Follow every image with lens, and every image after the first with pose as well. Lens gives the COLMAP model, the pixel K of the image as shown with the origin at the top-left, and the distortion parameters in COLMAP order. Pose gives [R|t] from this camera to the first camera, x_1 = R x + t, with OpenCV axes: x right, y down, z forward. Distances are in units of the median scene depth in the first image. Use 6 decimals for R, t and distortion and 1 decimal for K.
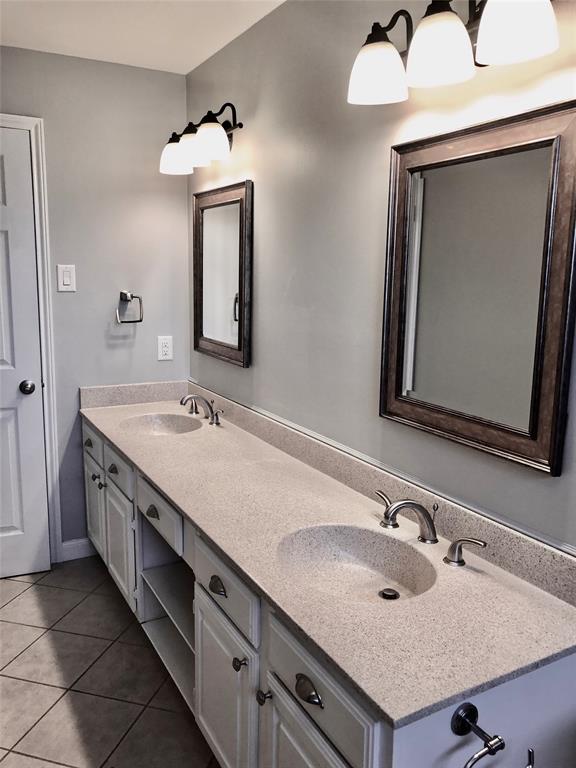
lens RADIAL K [[643.2, 0, 287.3], [0, 643.2, 386.0], [0, 0, 1]] dist [0.041335, -0.022166]
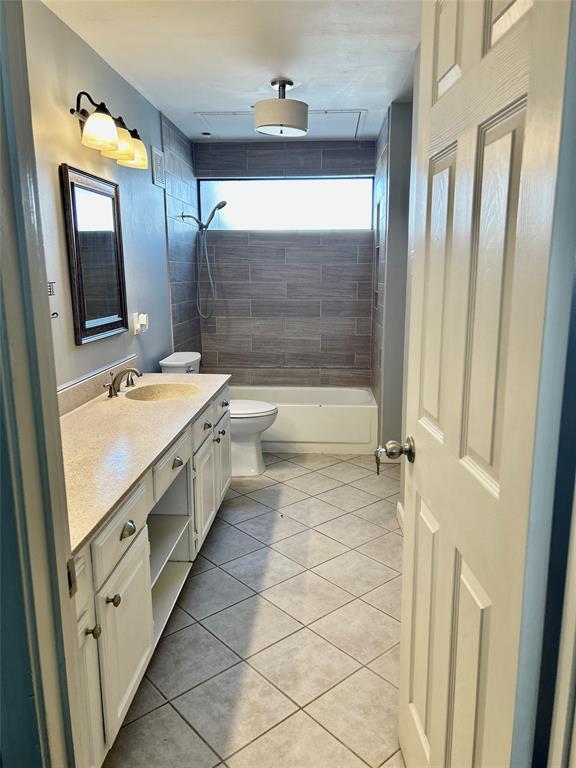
lens RADIAL K [[584.3, 0, 287.4], [0, 584.3, 384.5], [0, 0, 1]] dist [0.031669, 0.005368]
pose [[-0.845799, -0.092665, 0.525392, -0.809814], [0.104137, 0.937181, 0.332938, -0.225715], [-0.523239, 0.336312, -0.783017, 1.490759]]
